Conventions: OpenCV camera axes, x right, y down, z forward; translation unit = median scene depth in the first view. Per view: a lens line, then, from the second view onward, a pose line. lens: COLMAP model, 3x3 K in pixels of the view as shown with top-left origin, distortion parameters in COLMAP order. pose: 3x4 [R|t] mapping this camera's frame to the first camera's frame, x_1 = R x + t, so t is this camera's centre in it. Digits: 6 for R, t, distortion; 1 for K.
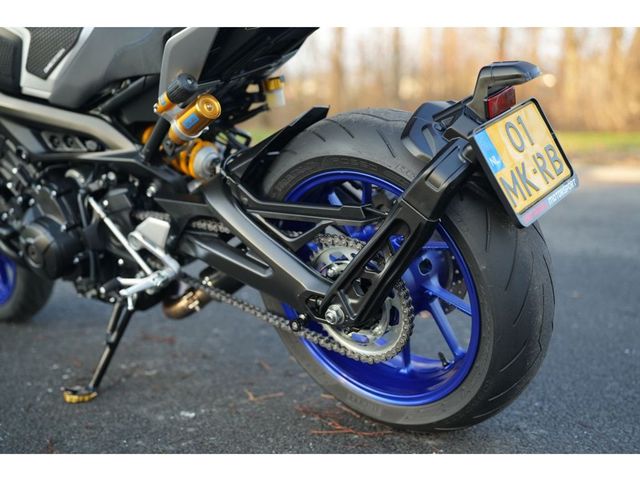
lens RADIAL K [[884.0, 0, 320.4], [0, 884.0, 242.2], [0, 0, 1]] dist [0.060072, 0.000000]
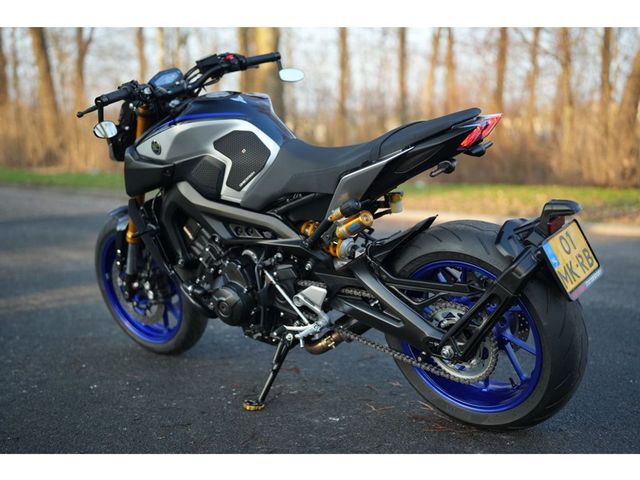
lens RADIAL K [[884.0, 0, 313.4], [0, 884.0, 233.5], [0, 0, 1]] dist [0.060072, 0.000000]
pose [[0.999944, 0.010451, 0.001645, -0.192888], [-0.010353, 0.998637, -0.051148, -0.038726], [-0.002177, 0.051128, 0.998690, -0.496186]]
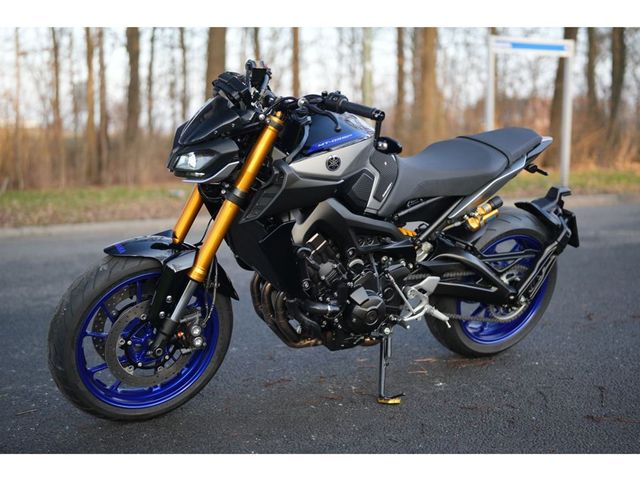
lens RADIAL K [[884.0, 0, 325.3], [0, 884.0, 235.6], [0, 0, 1]] dist [0.060072, 0.000000]
pose [[0.312752, -0.101072, 0.944442, -1.887424], [0.153732, 0.986599, 0.054675, -0.232748], [-0.937311, 0.128092, 0.324098, 0.614932]]
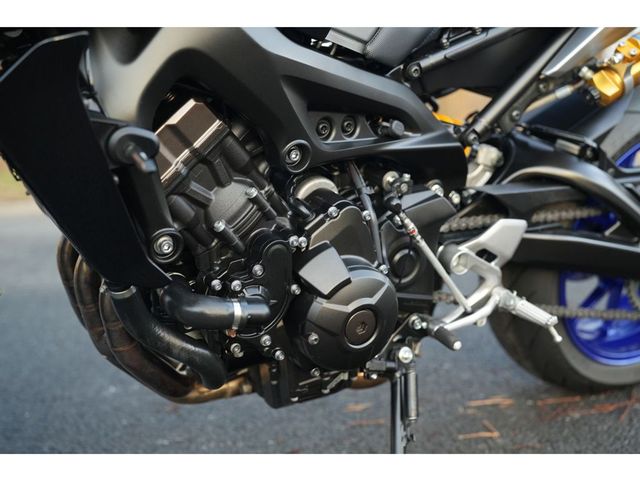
lens RADIAL K [[884.0, 0, 317.7], [0, 884.0, 239.5], [0, 0, 1]] dist [0.060072, 0.000000]
pose [[0.338819, -0.134136, 0.931241, -0.914715], [0.200139, 0.977407, 0.067968, -0.090095], [-0.919318, 0.163348, 0.358010, 0.879263]]
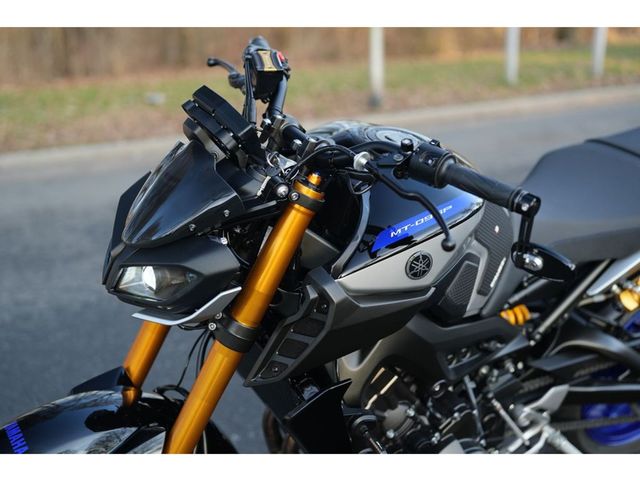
lens RADIAL K [[884.0, 0, 321.9], [0, 884.0, 244.6], [0, 0, 1]] dist [0.060072, 0.000000]
pose [[0.301228, -0.261645, 0.916953, -1.207856], [0.173005, 0.960655, 0.217281, -0.471786], [-0.937726, 0.093186, 0.334643, 0.884435]]
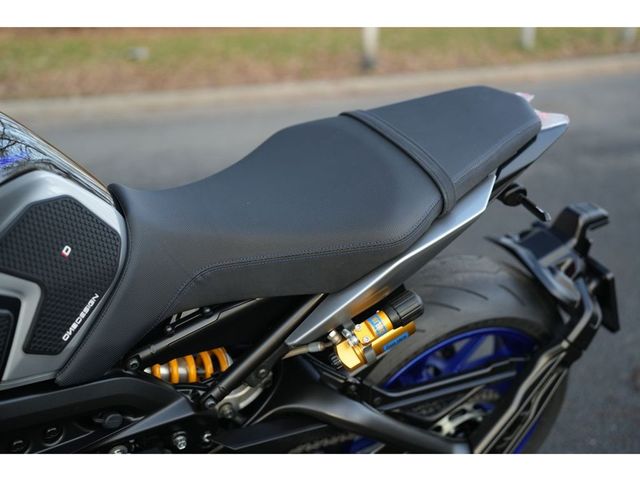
lens RADIAL K [[884.0, 0, 321.2], [0, 884.0, 219.6], [0, 0, 1]] dist [0.060072, 0.000000]
pose [[0.375002, -0.261029, 0.889515, -0.757747], [0.150227, 0.963967, 0.219544, -0.379029], [-0.914771, 0.051300, 0.400703, 0.635065]]
